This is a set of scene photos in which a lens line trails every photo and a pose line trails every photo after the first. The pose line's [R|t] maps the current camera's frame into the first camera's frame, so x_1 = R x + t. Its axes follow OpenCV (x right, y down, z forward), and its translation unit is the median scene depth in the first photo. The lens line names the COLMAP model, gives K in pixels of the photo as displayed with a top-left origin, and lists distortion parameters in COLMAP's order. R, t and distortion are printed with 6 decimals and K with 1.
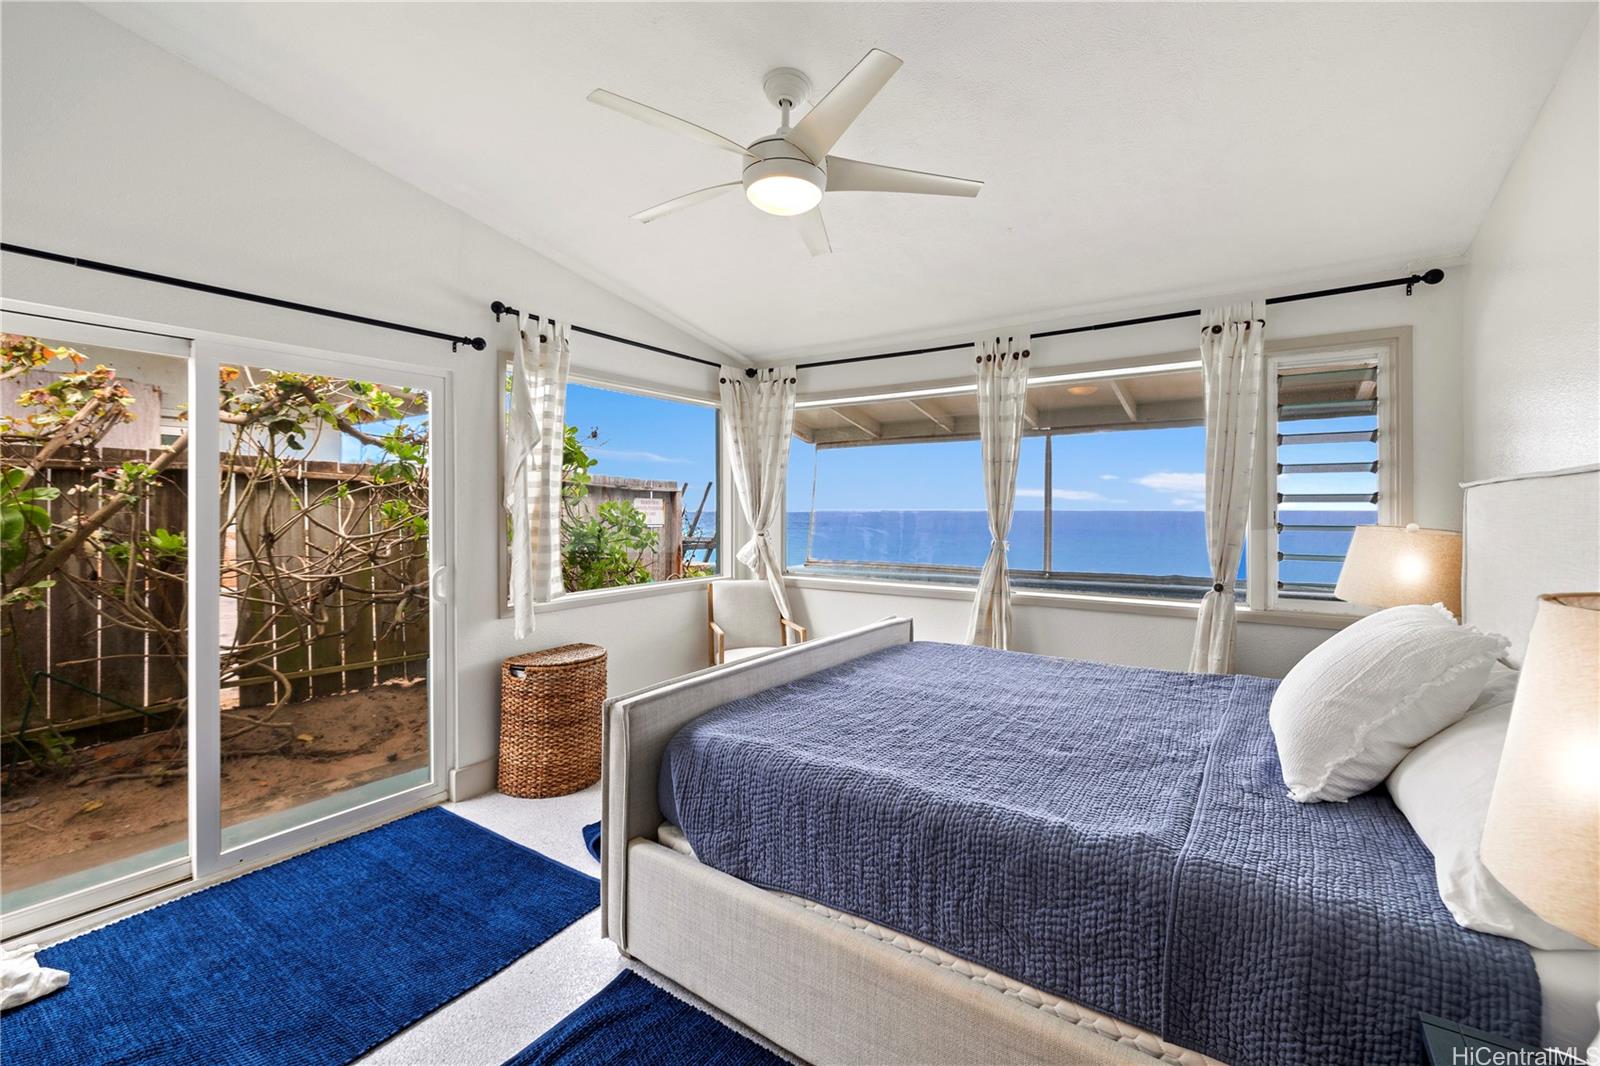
lens RADIAL K [[676.5, 0, 800.5], [0, 676.5, 502.4], [0, 0, 1]] dist [-0.011331, 0.000166]
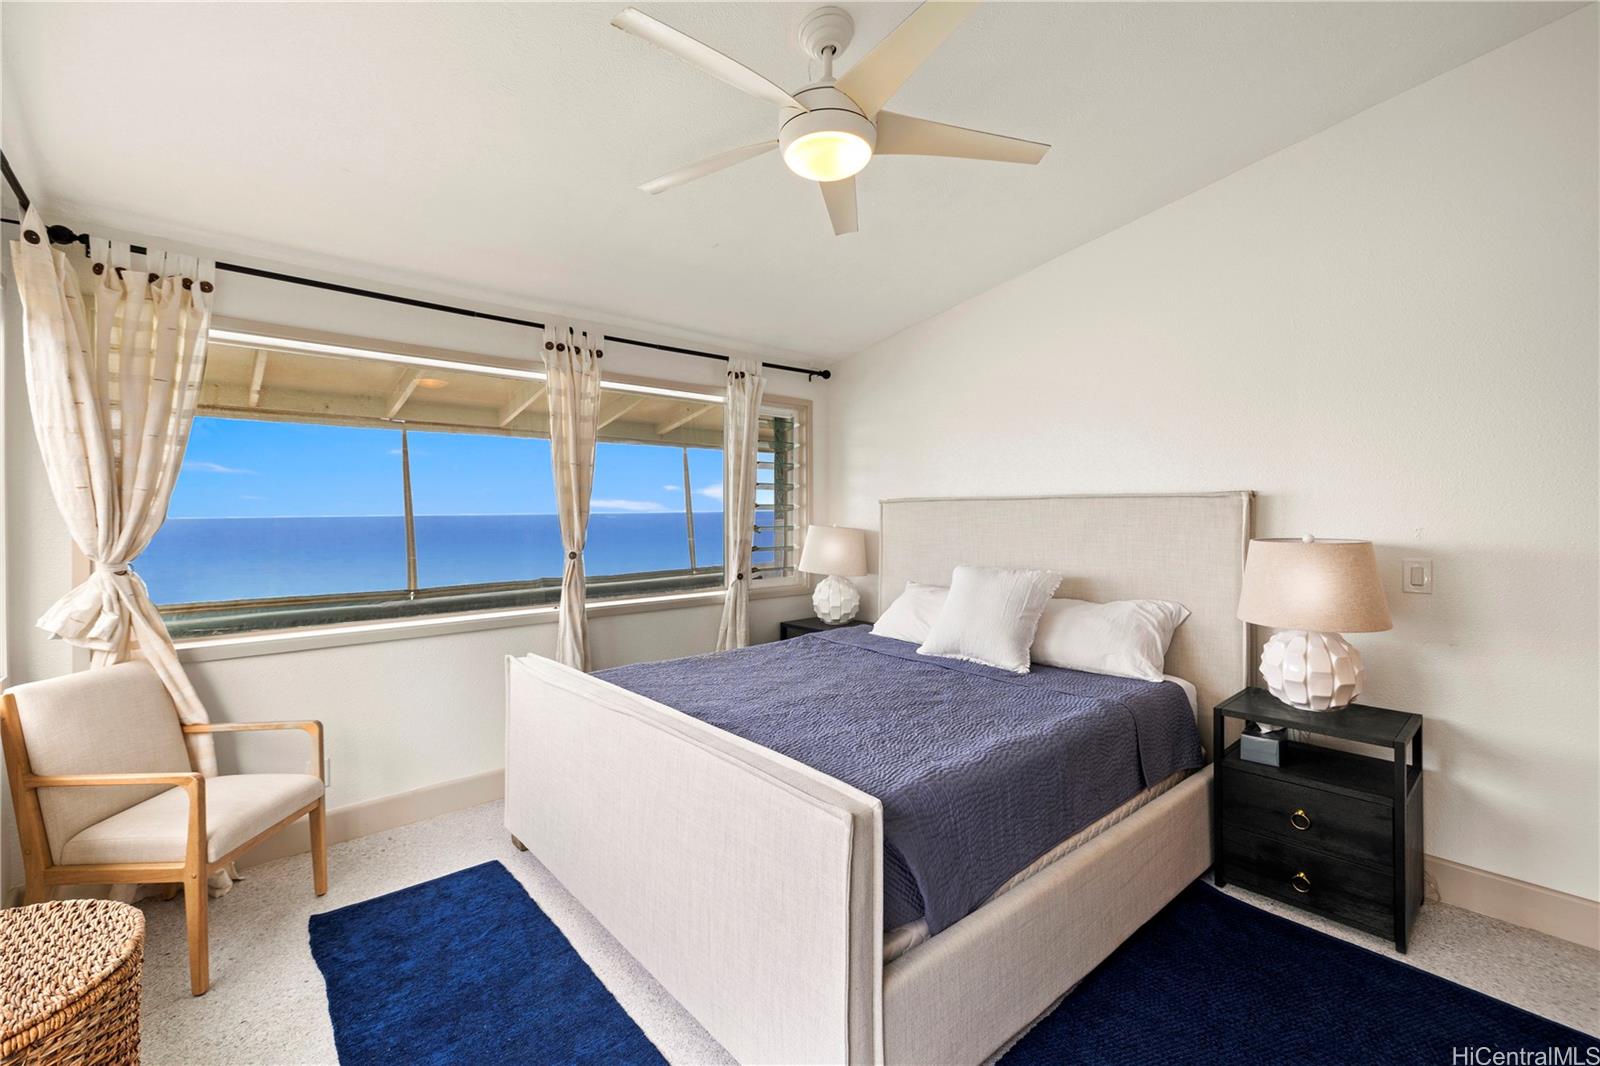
lens RADIAL K [[676.5, 0, 809.2], [0, 676.5, 525.6], [0, 0, 1]] dist [-0.011331, 0.000166]
pose [[0.245797, -0.023558, 0.969035, -0.518320], [-0.010993, 0.999573, 0.027089, -0.008094], [-0.969259, -0.017311, 0.245433, 0.476677]]
